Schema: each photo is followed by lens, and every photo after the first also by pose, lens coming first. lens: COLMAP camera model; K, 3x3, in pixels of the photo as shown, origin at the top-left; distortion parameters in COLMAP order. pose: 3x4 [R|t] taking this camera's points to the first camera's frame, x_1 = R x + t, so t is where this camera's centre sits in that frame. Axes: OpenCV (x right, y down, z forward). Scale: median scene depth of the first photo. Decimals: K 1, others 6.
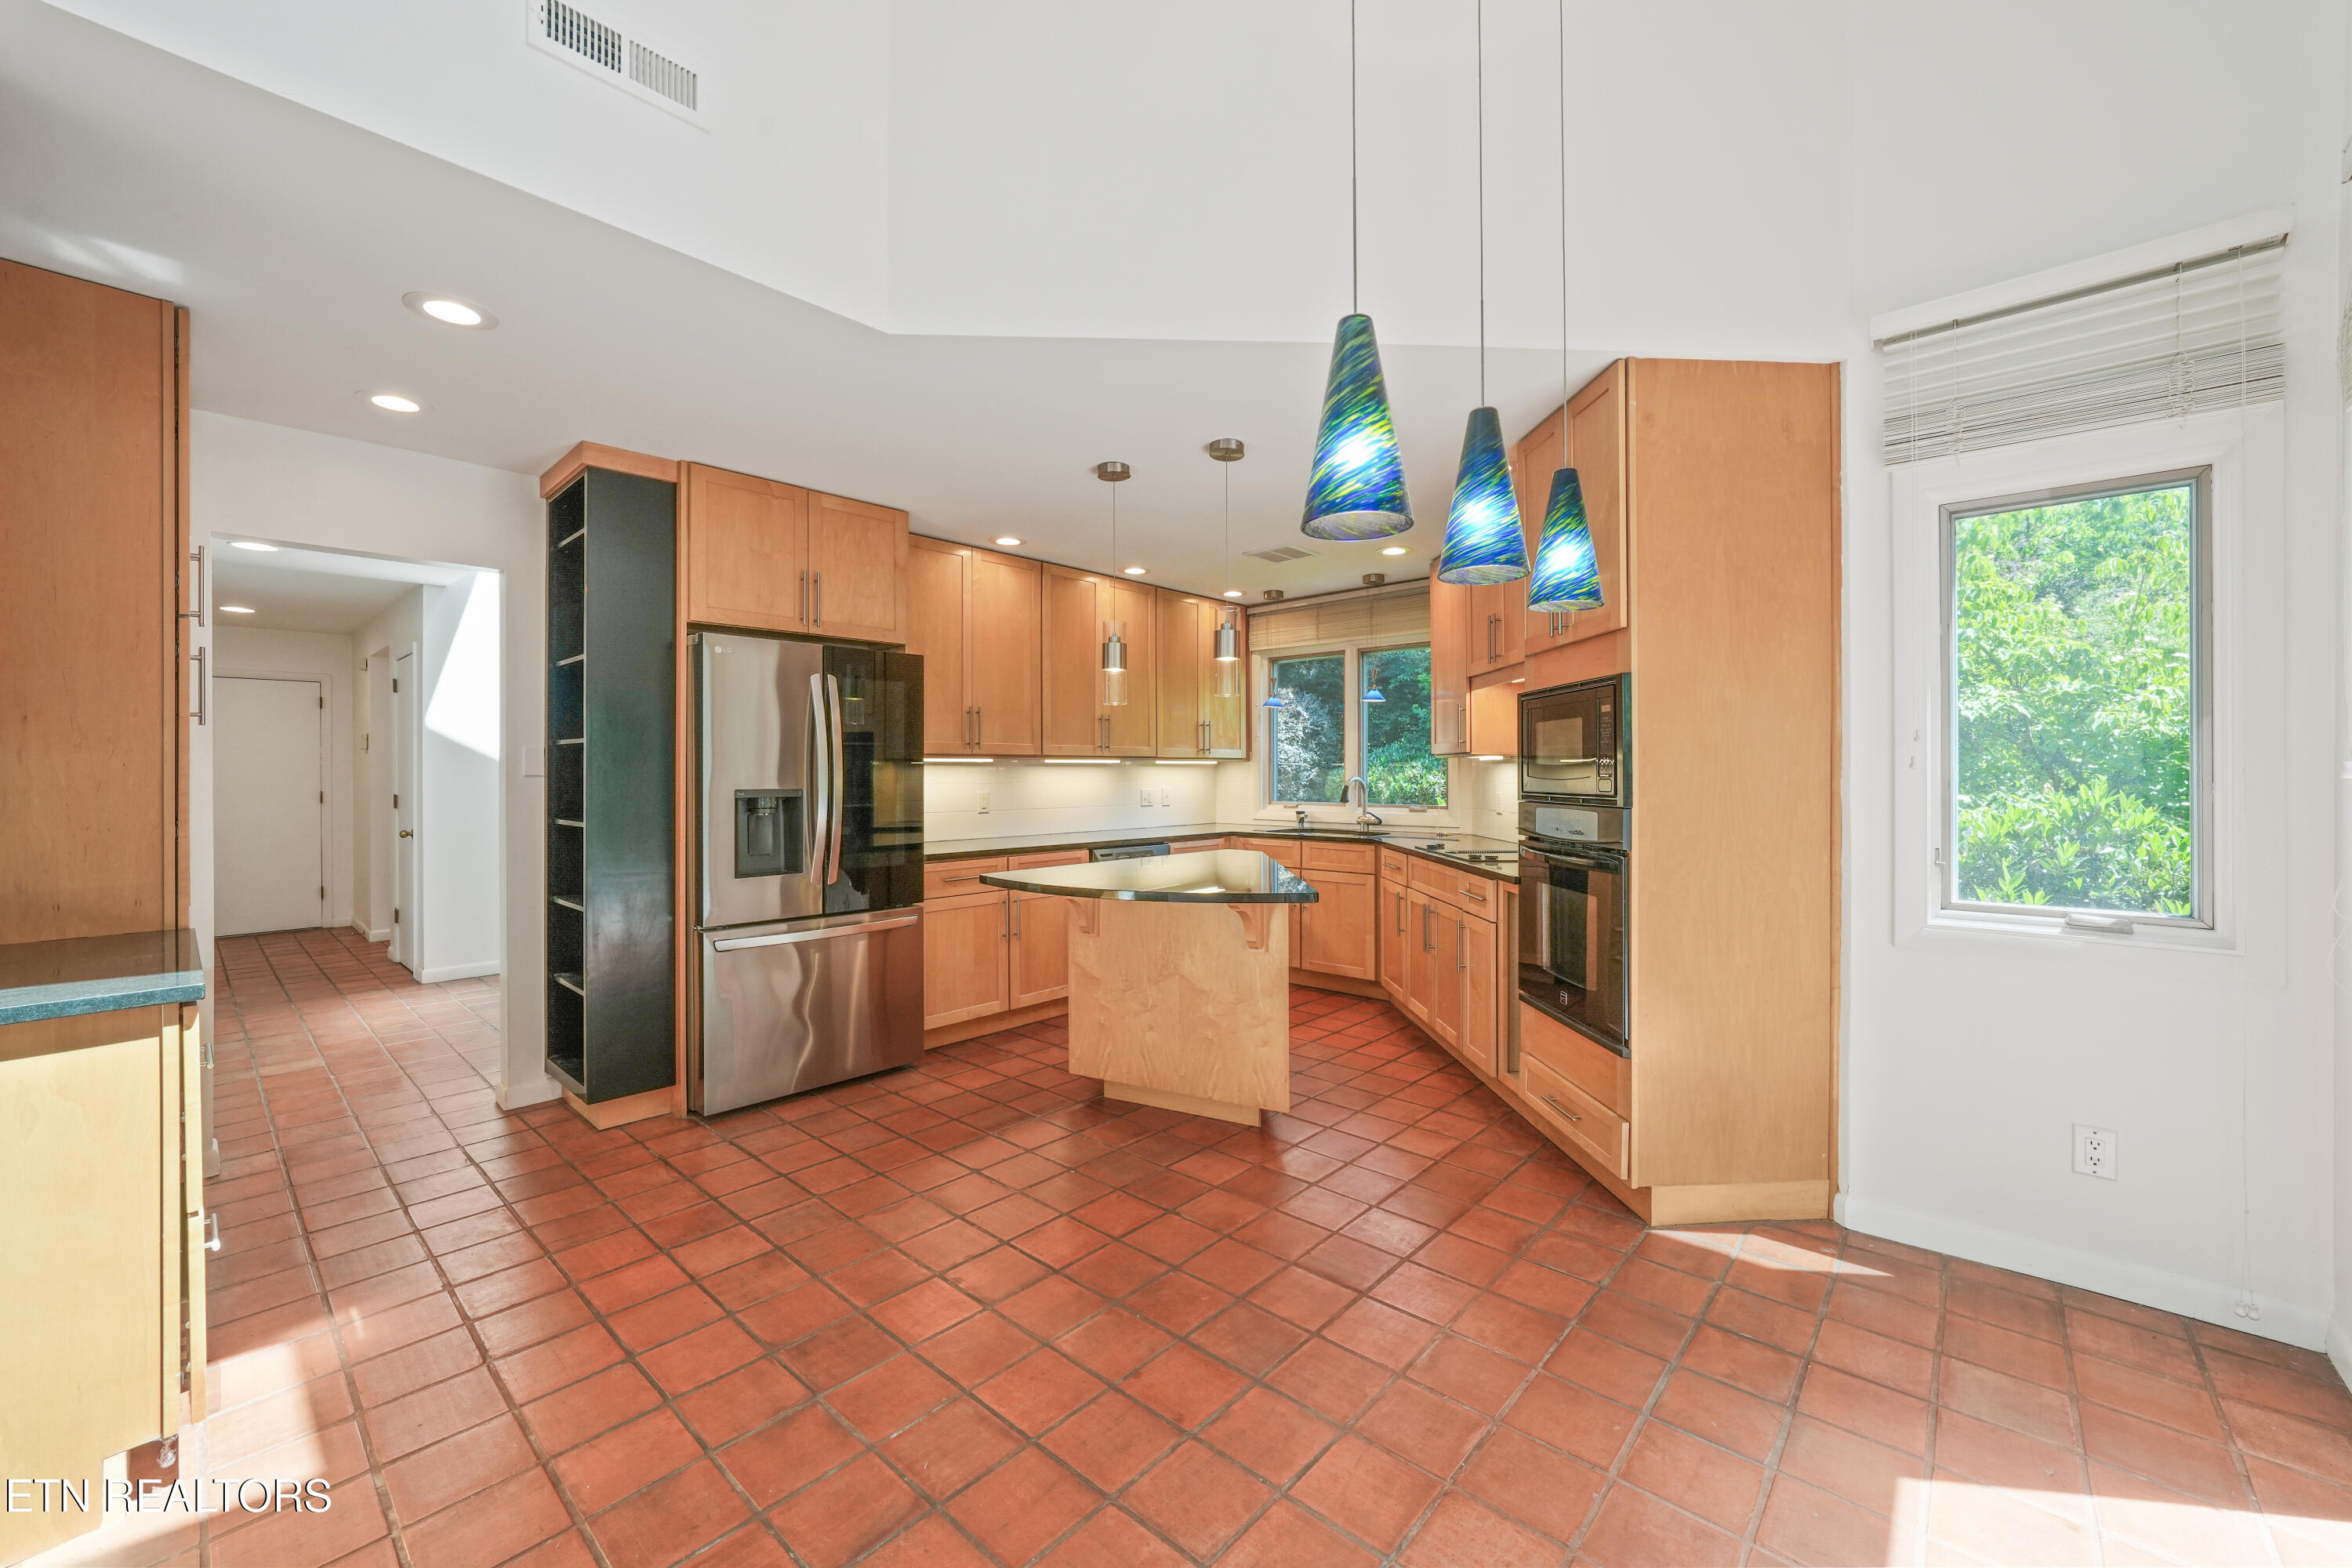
lens RADIAL K [[914.5, 0, 1175.7], [0, 914.5, 776.9], [0, 0, 1]] dist [-0.004209, -0.000270]
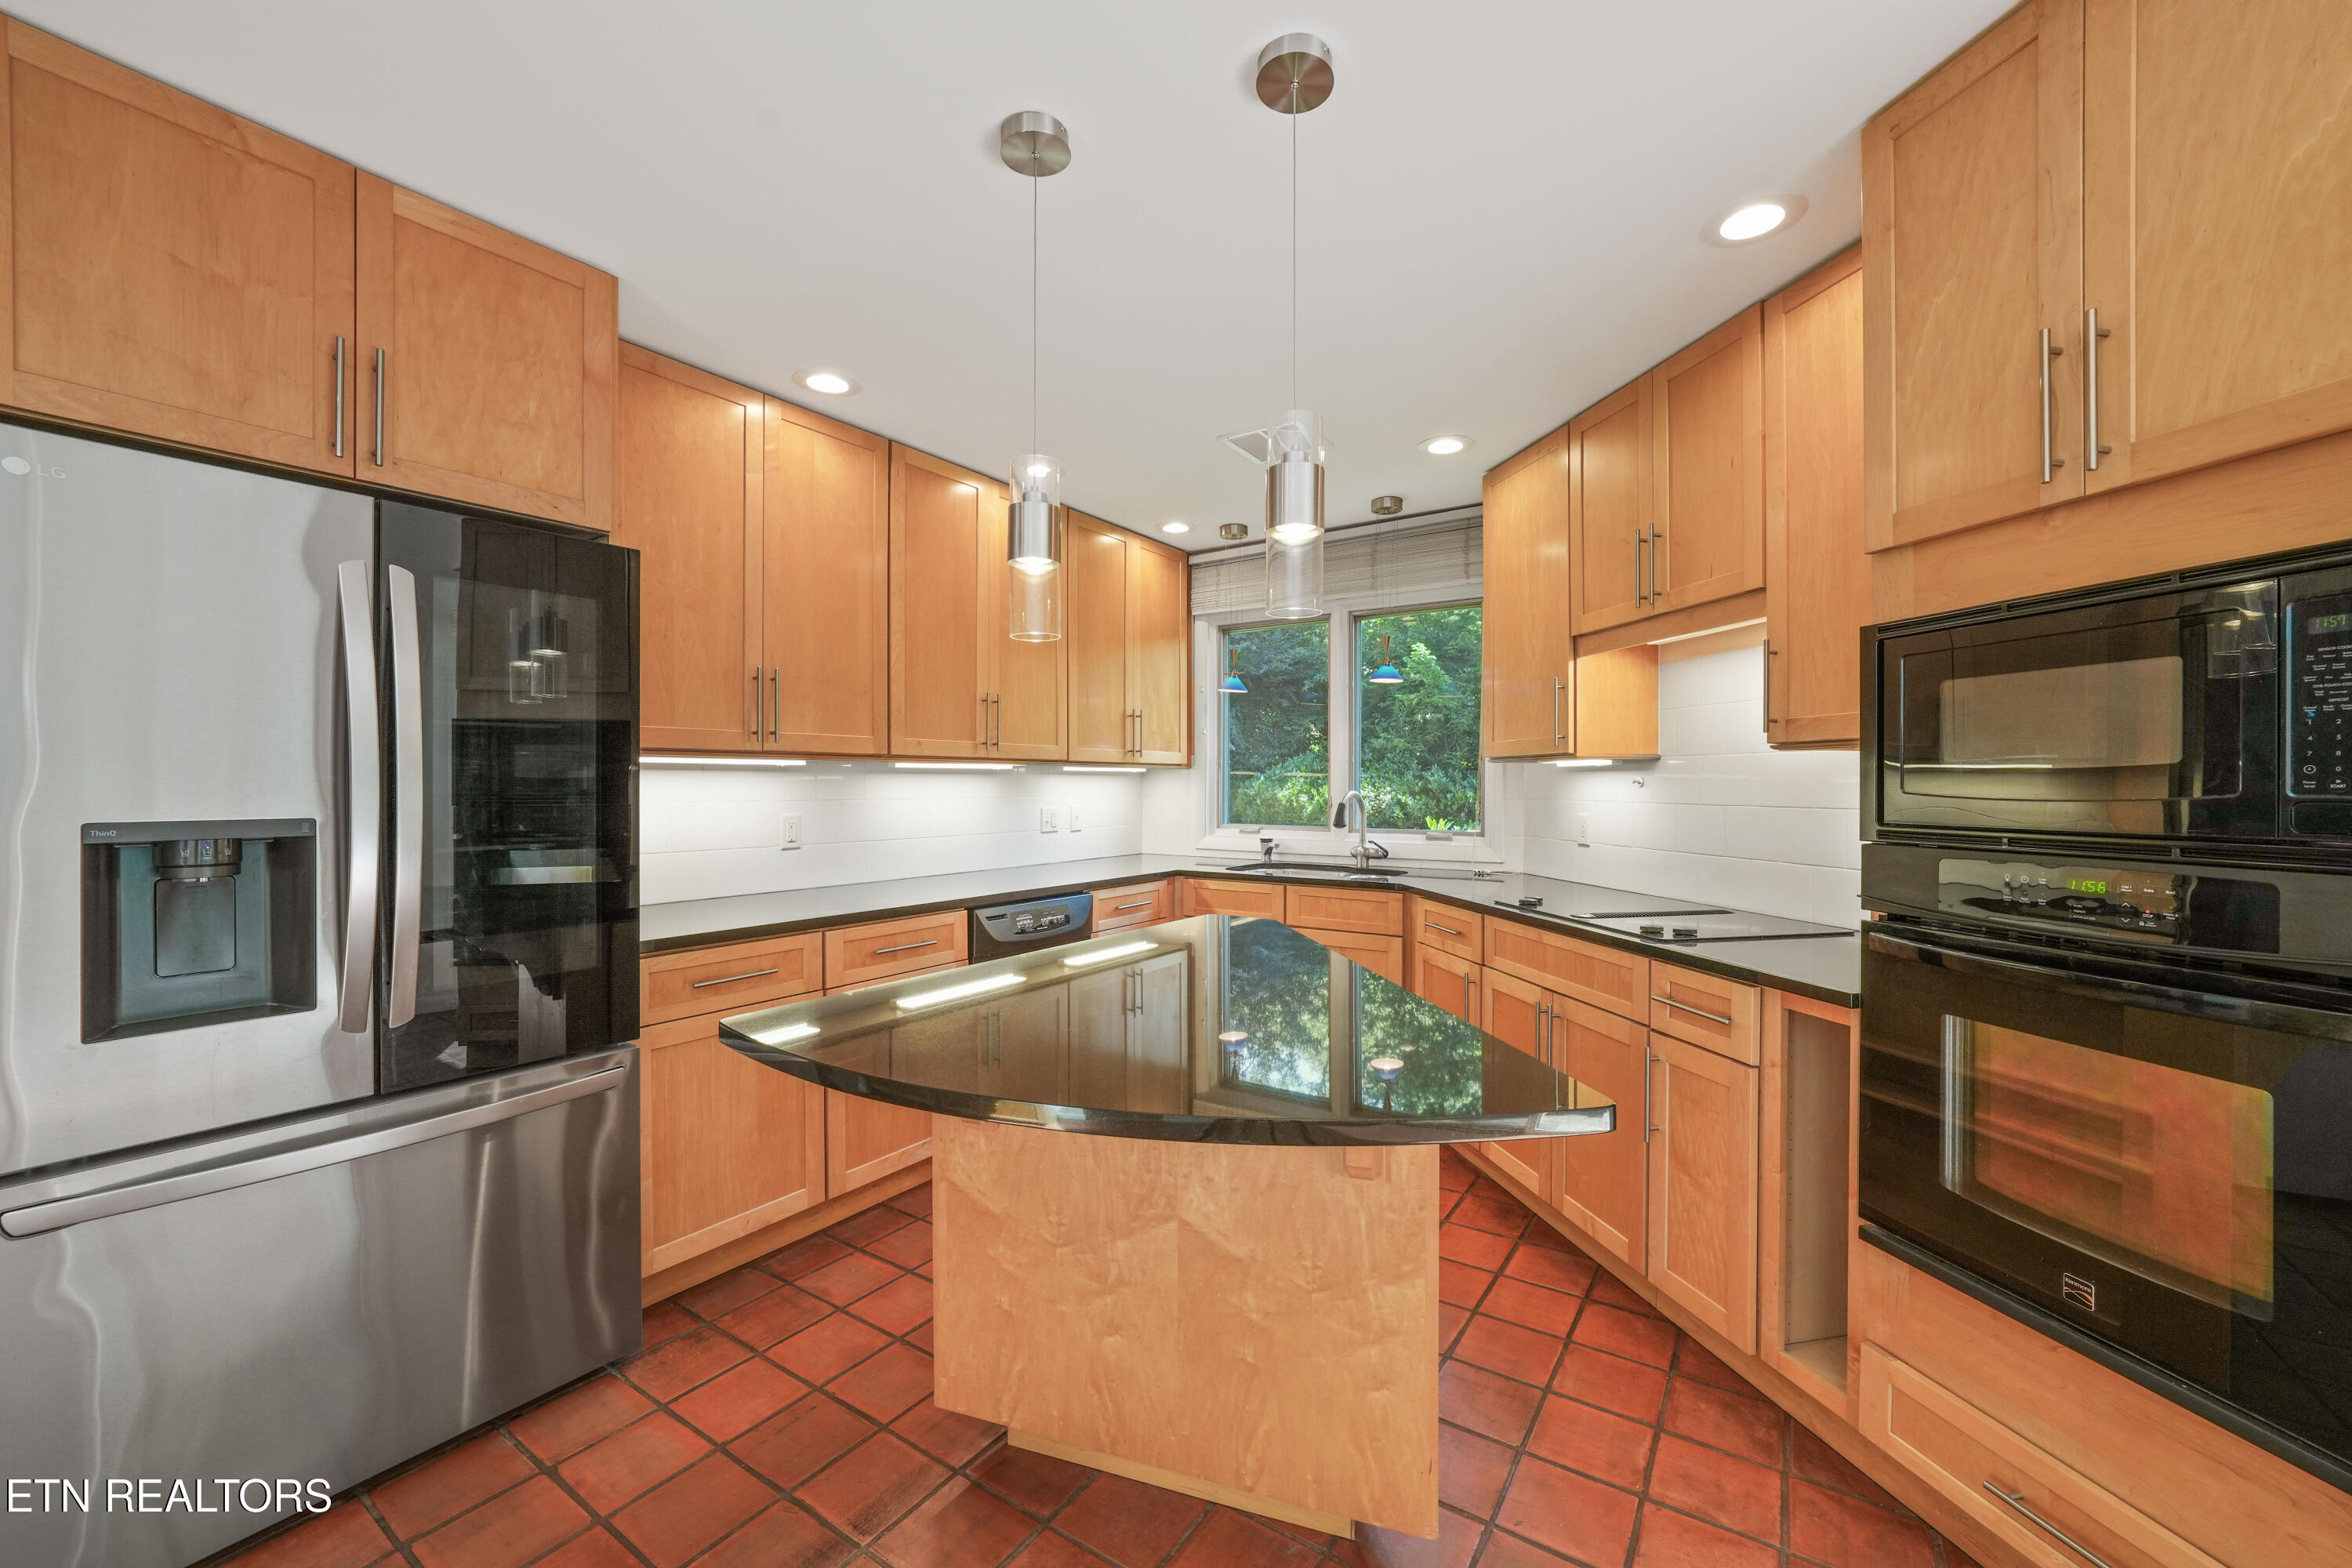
lens RADIAL K [[914.5, 0, 1181.6], [0, 914.5, 787.2], [0, 0, 1]] dist [-0.004209, -0.000270]
pose [[0.988894, 0.002202, 0.148609, -0.046207], [-0.001897, 0.999996, -0.002191, -0.001088], [-0.148614, 0.001885, 0.988894, 0.391129]]
